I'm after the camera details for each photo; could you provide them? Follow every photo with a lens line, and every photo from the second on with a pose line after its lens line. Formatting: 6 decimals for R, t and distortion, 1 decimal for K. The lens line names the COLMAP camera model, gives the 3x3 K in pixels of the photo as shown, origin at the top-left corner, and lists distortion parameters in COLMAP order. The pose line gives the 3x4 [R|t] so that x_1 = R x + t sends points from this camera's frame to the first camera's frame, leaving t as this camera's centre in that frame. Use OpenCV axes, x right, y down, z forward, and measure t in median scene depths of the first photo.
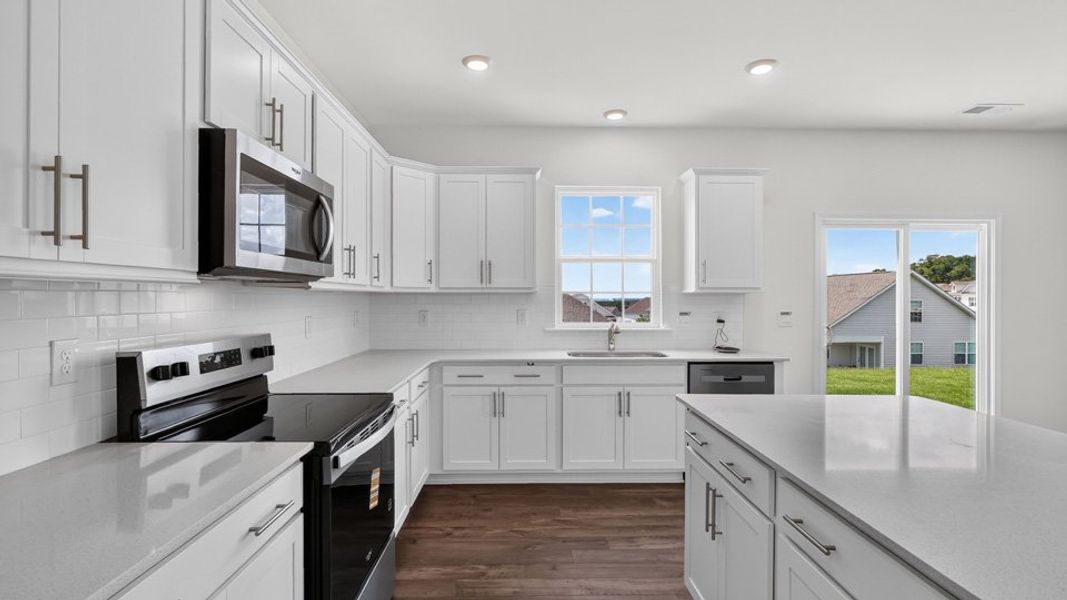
lens RADIAL K [[492.2, 0, 528.6], [0, 492.2, 295.7], [0, 0, 1]] dist [-0.011854, 0.003547]
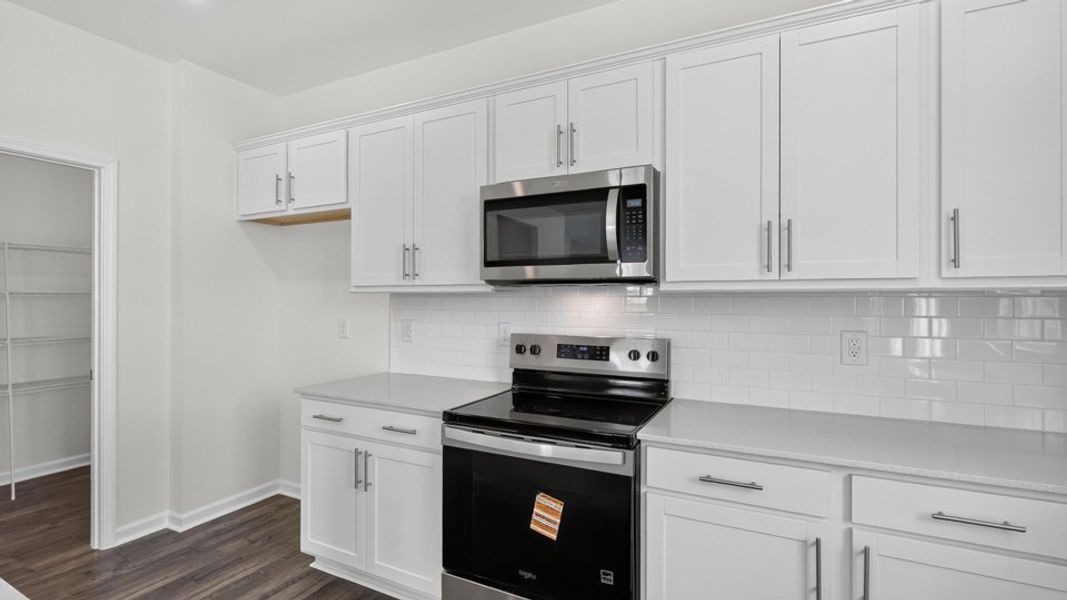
lens RADIAL K [[492.2, 0, 531.0], [0, 492.2, 300.1], [0, 0, 1]] dist [-0.011854, 0.003547]
pose [[-0.466683, -0.000980, -0.884424, 0.271793], [0.000041, 0.999999, -0.001130, 0.001910], [0.884425, -0.000563, -0.466683, 0.775687]]
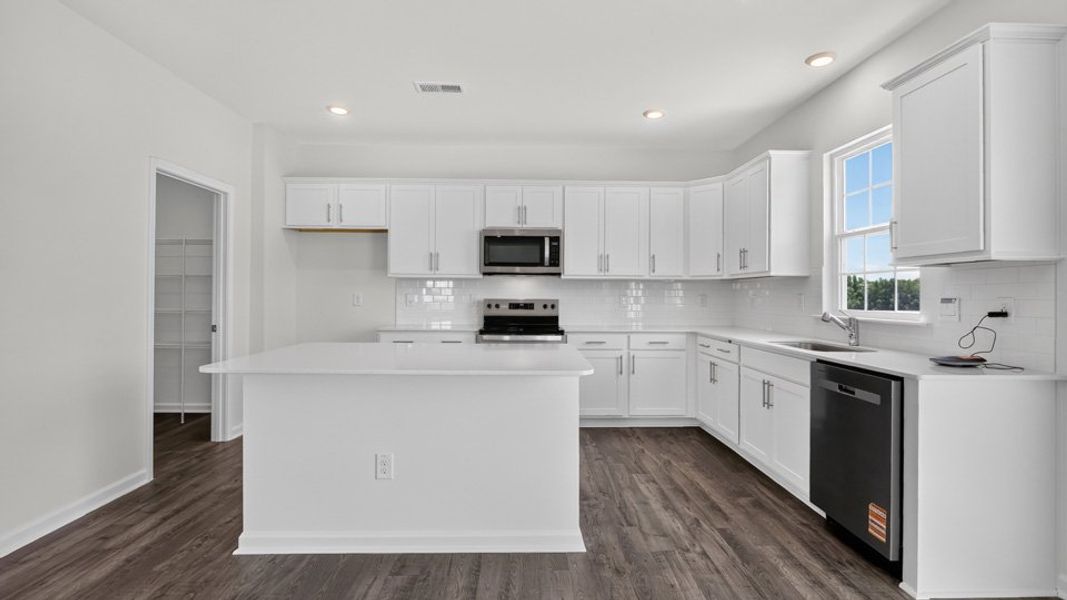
lens RADIAL K [[492.2, 0, 535.0], [0, 492.2, 290.1], [0, 0, 1]] dist [-0.011854, 0.003547]
pose [[0.015076, -0.010083, -0.999836, 1.096556], [-0.003635, 0.999942, -0.010138, 0.037709], [0.999880, 0.003787, 0.015038, 0.550901]]
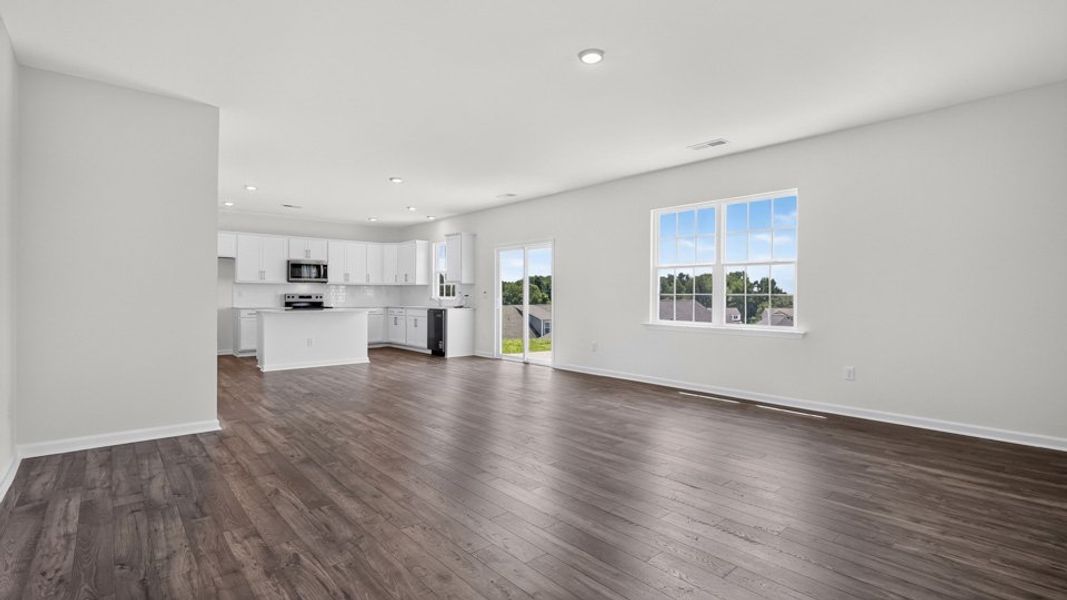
lens RADIAL K [[492.2, 0, 535.9], [0, 492.2, 292.5], [0, 0, 1]] dist [-0.011854, 0.003547]
pose [[0.657164, -0.003663, -0.753739, 2.823895], [-0.000842, 0.999984, -0.005594, 0.058194], [0.753747, 0.004311, 0.657150, -0.365474]]
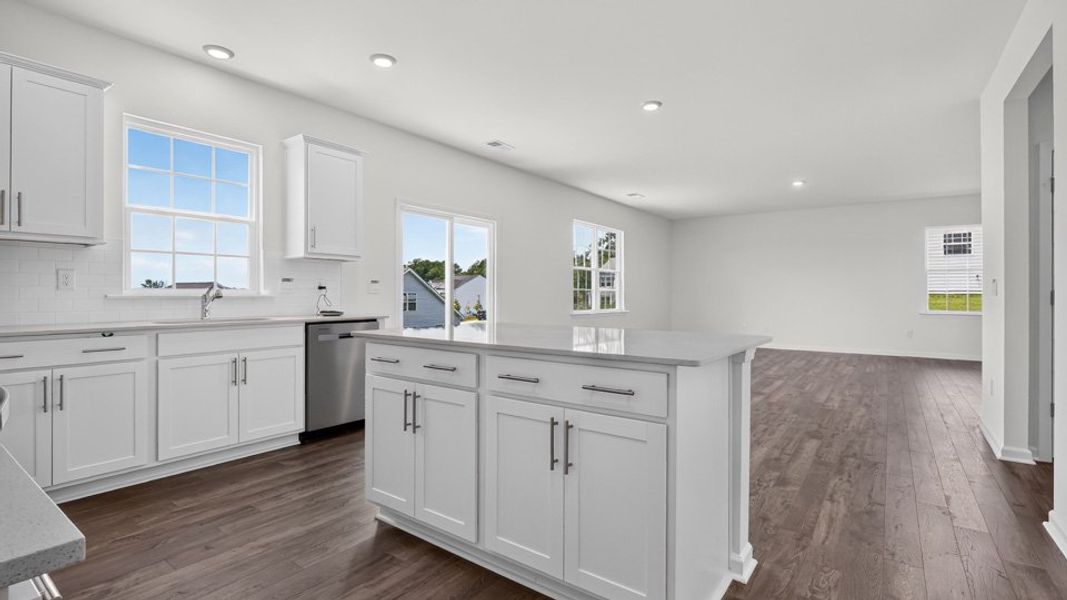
lens RADIAL K [[492.2, 0, 534.9], [0, 492.2, 291.6], [0, 0, 1]] dist [-0.011854, 0.003547]
pose [[0.595640, 0.003716, 0.803243, -0.210832], [-0.002545, 0.999993, -0.002738, 0.072656], [-0.803247, -0.000413, 0.595645, 0.014738]]
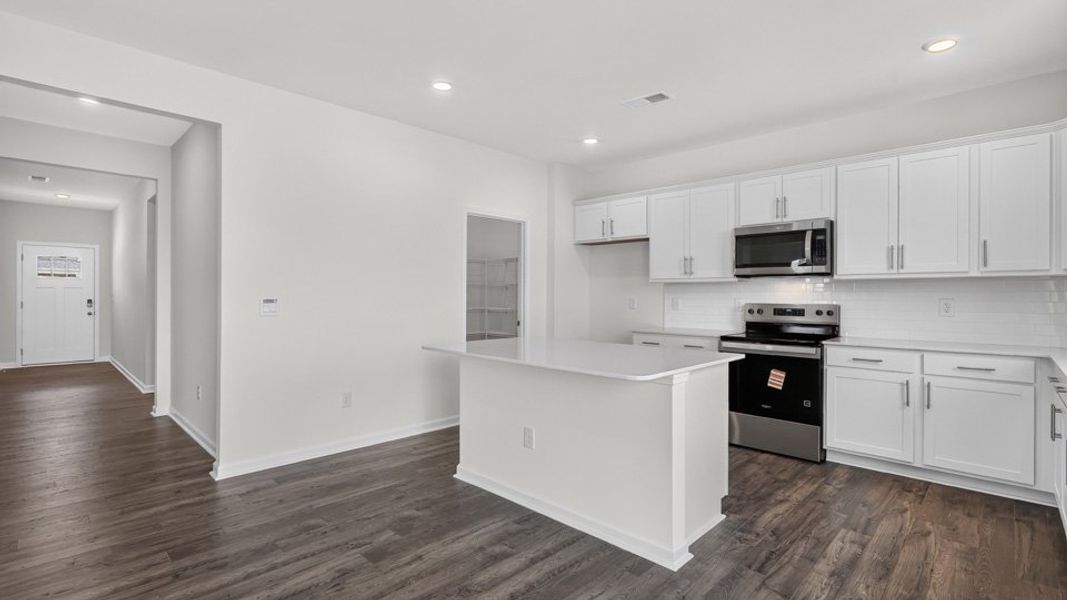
lens RADIAL K [[492.2, 0, 532.4], [0, 492.2, 295.7], [0, 0, 1]] dist [-0.011854, 0.003547]
pose [[-0.708128, -0.006513, -0.706054, 1.000417], [-0.004657, 0.999979, -0.004553, 0.037154], [0.706068, 0.000064, -0.708144, 0.954522]]
